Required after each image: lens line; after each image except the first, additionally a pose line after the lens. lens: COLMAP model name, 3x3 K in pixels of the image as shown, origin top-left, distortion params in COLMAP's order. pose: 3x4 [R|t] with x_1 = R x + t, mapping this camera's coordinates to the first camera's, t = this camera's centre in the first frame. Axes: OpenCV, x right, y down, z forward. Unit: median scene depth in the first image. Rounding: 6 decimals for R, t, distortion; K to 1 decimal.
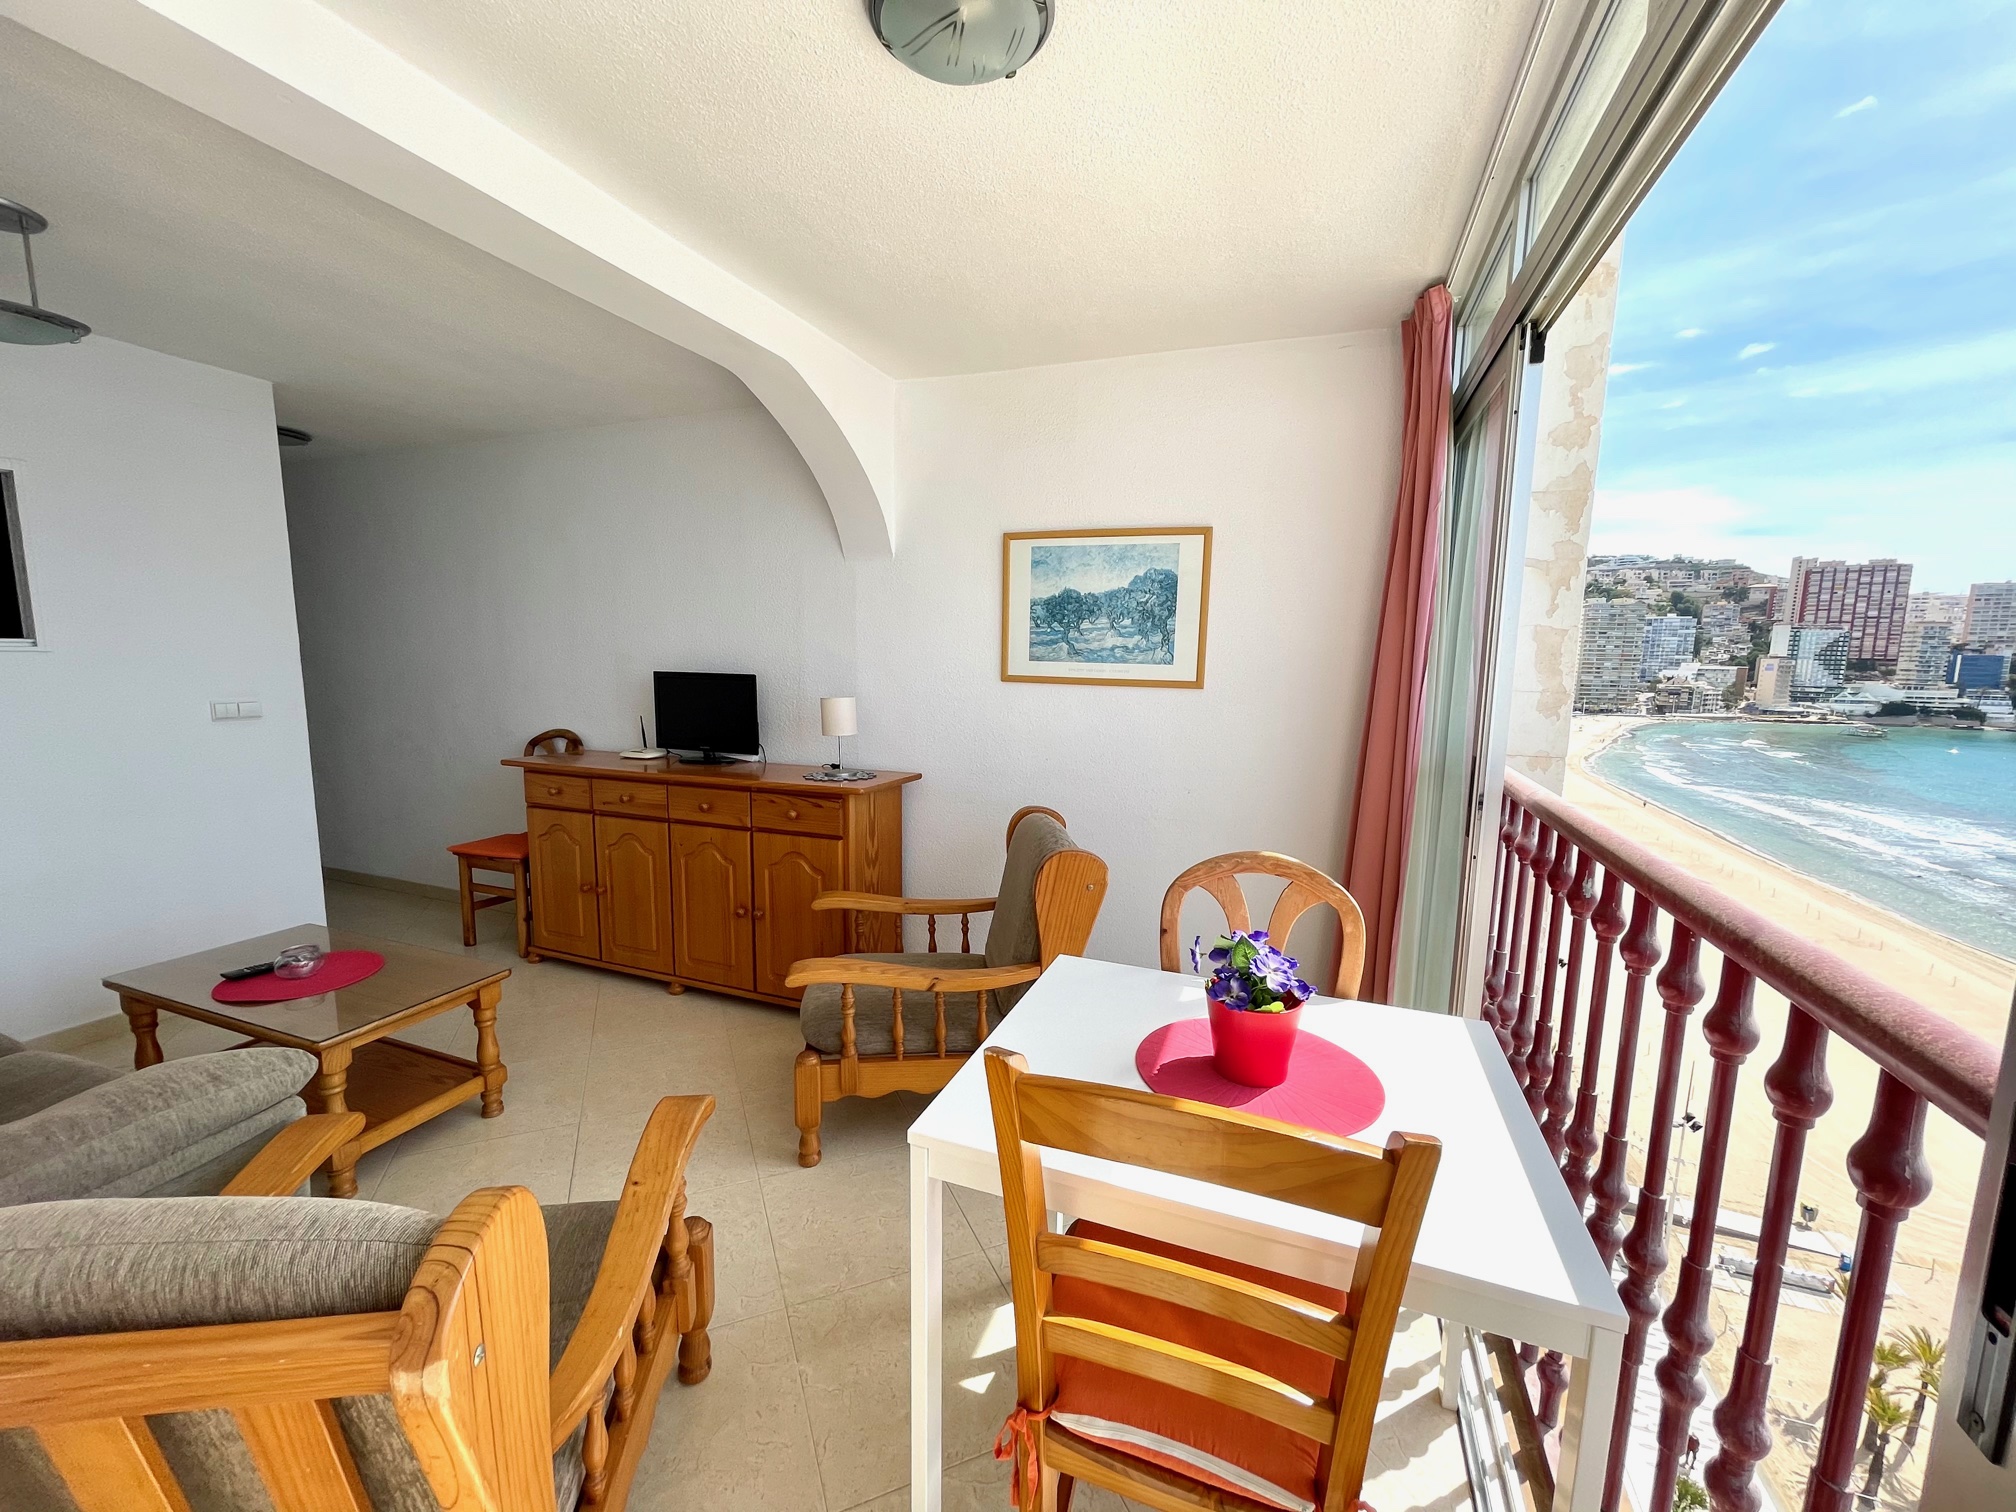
lens RADIAL K [[802.8, 0, 1005.0], [0, 802.8, 762.9], [0, 0, 1]] dist [-0.000041, 0.000778]
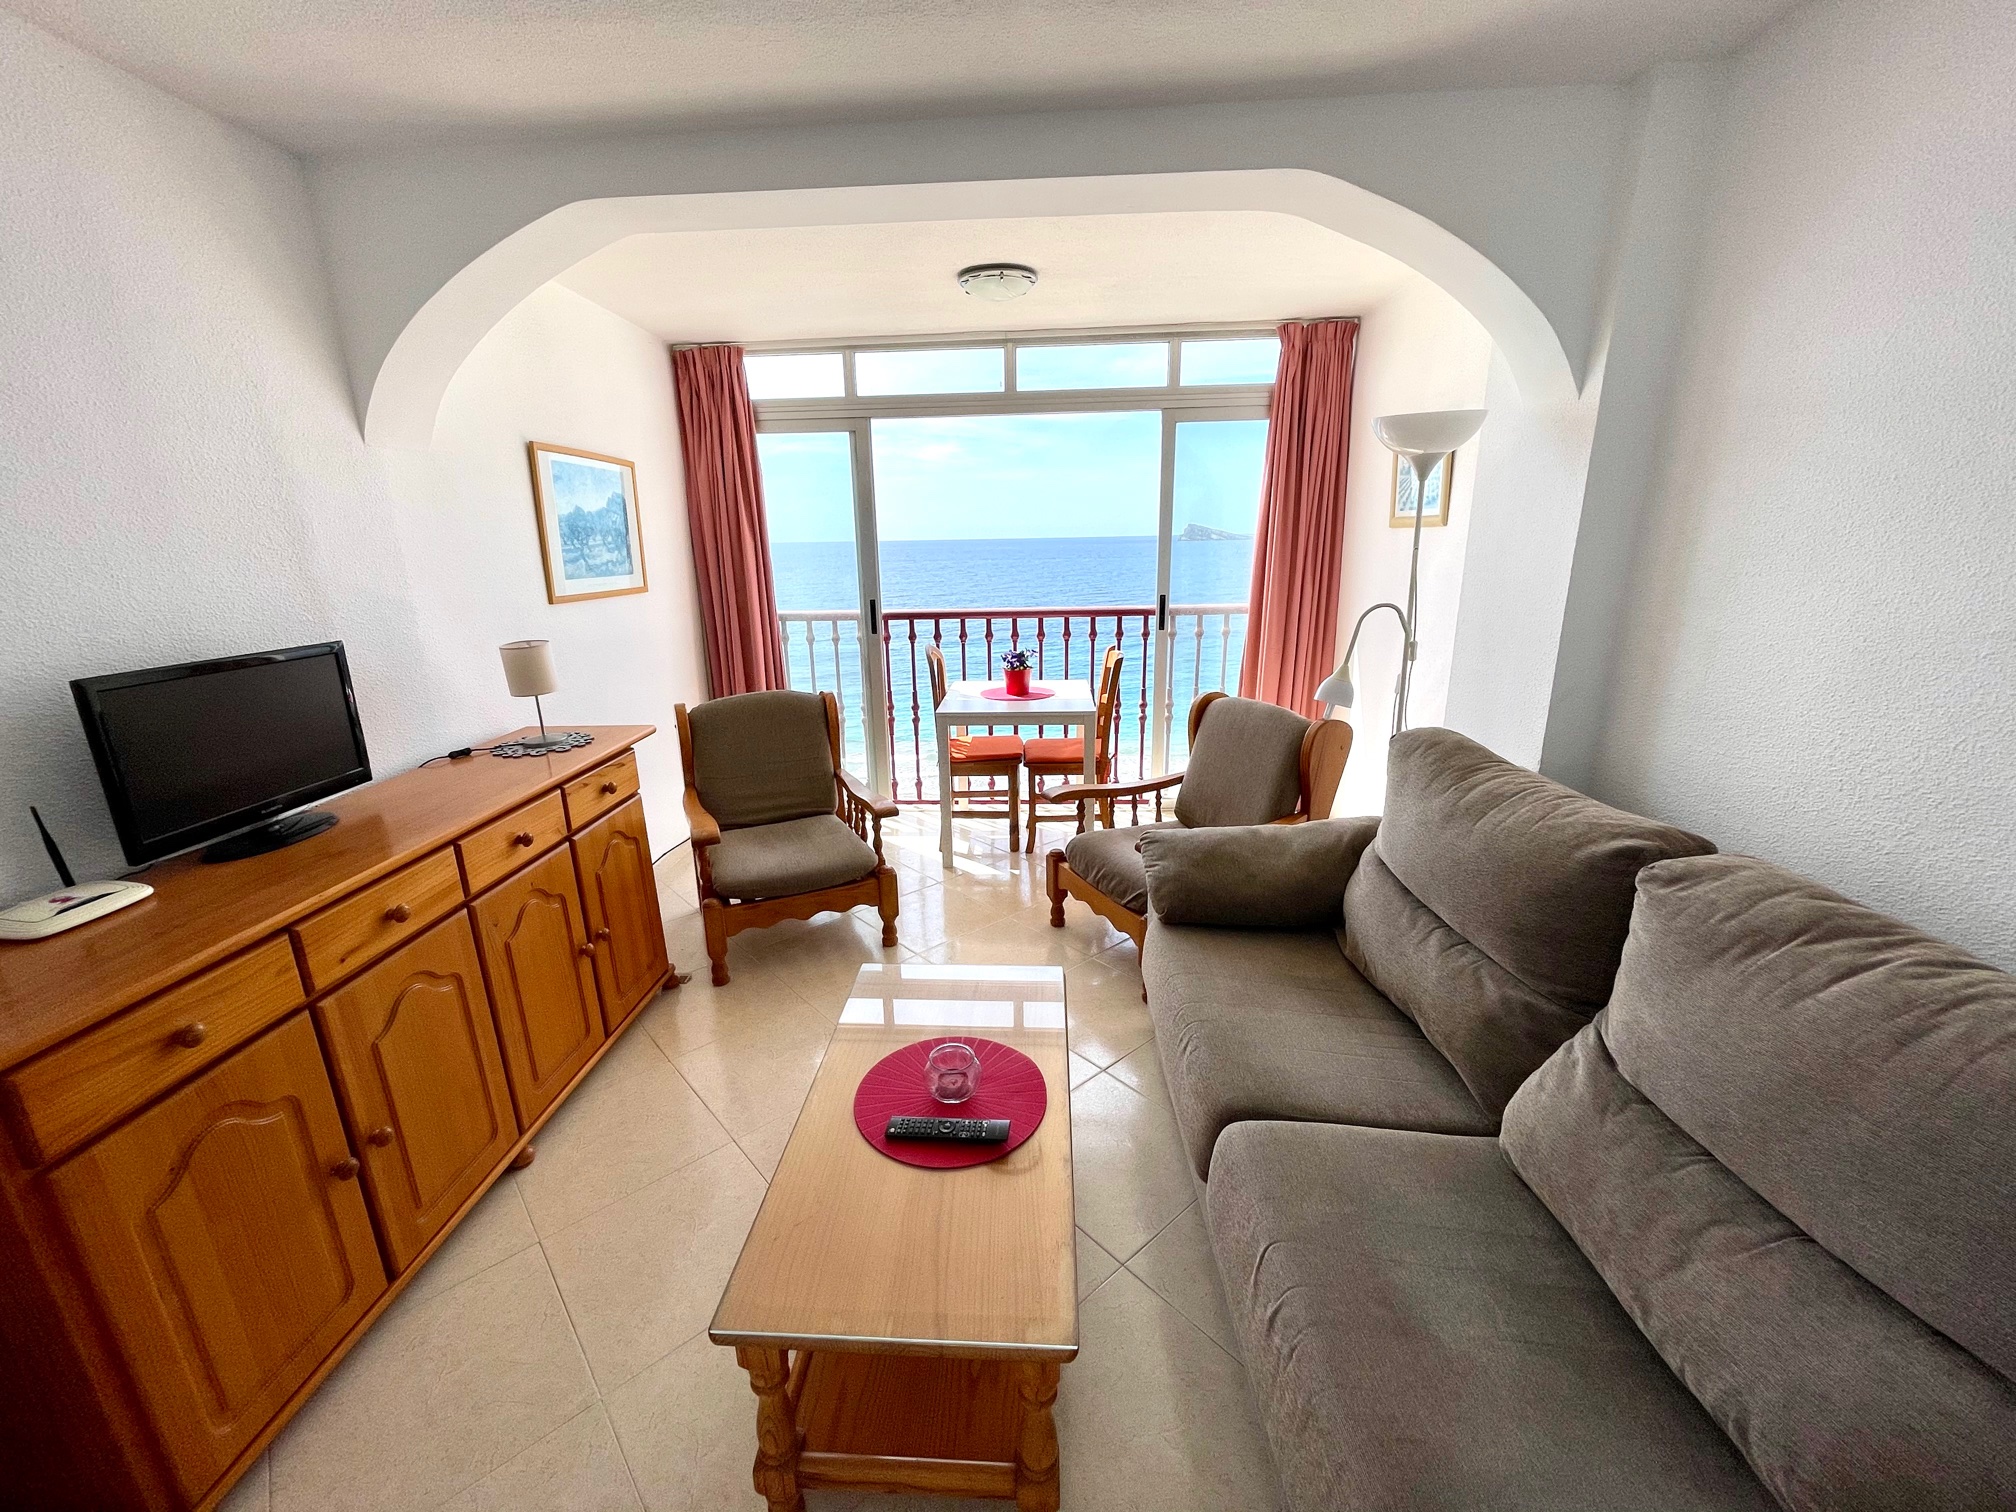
lens RADIAL K [[802.8, 0, 1002.2], [0, 802.8, 762.2], [0, 0, 1]] dist [-0.000041, 0.000778]
pose [[-0.326663, -0.266534, 0.906780, -1.117323], [0.141825, 0.934727, 0.325840, -0.166809], [-0.934439, 0.235044, -0.267539, 0.835754]]
